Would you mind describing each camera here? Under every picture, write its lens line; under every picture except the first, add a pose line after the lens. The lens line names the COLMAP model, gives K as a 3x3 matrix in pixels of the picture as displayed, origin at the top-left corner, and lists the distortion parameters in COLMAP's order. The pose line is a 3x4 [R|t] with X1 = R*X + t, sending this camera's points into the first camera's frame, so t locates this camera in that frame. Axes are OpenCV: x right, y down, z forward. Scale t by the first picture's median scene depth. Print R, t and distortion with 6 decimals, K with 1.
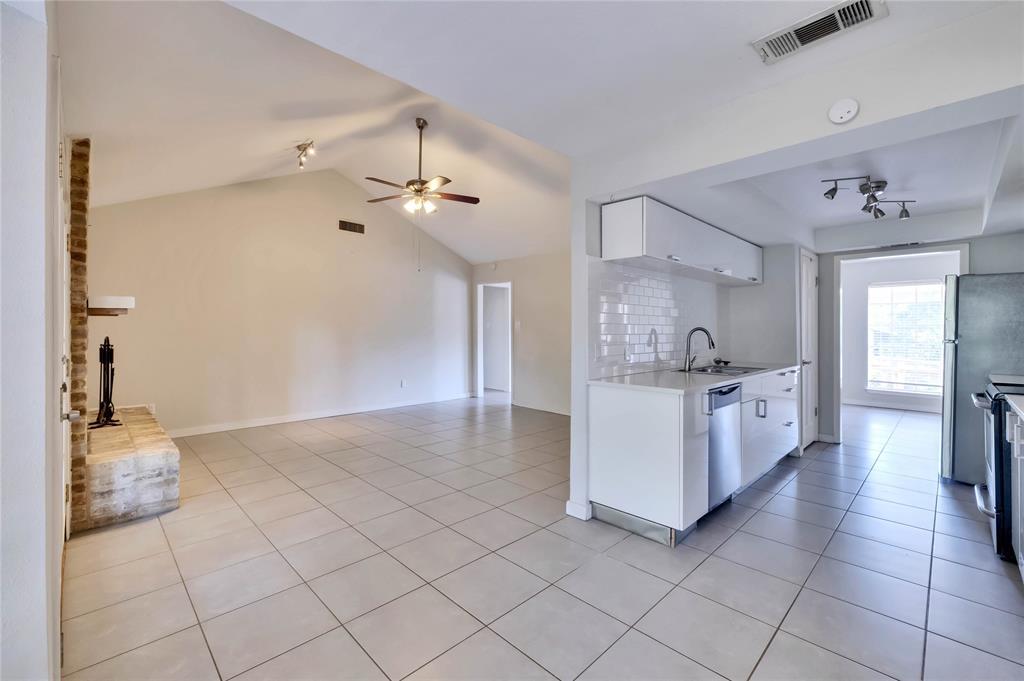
lens RADIAL K [[437.2, 0, 512.2], [0, 437.2, 329.7], [0, 0, 1]] dist [0.003803, -0.000185]
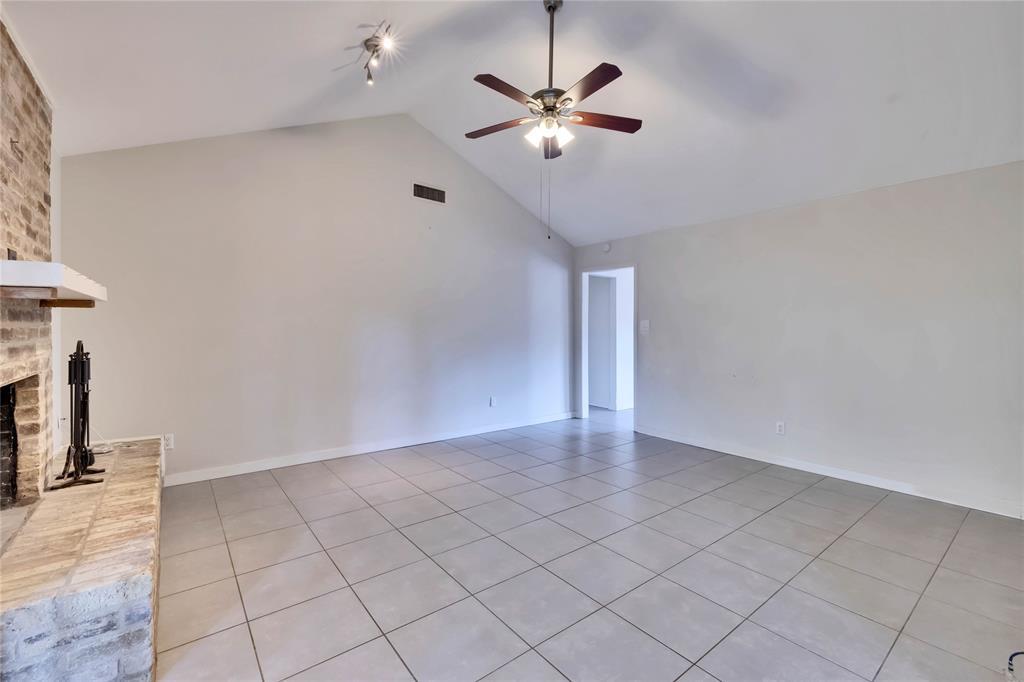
lens RADIAL K [[437.2, 0, 509.7], [0, 437.2, 341.3], [0, 0, 1]] dist [0.003803, -0.000185]
pose [[0.993462, 0.006838, -0.113956, -0.195131], [-0.004151, 0.999708, 0.023799, -0.000375], [0.114085, -0.023170, 0.993201, 0.361789]]
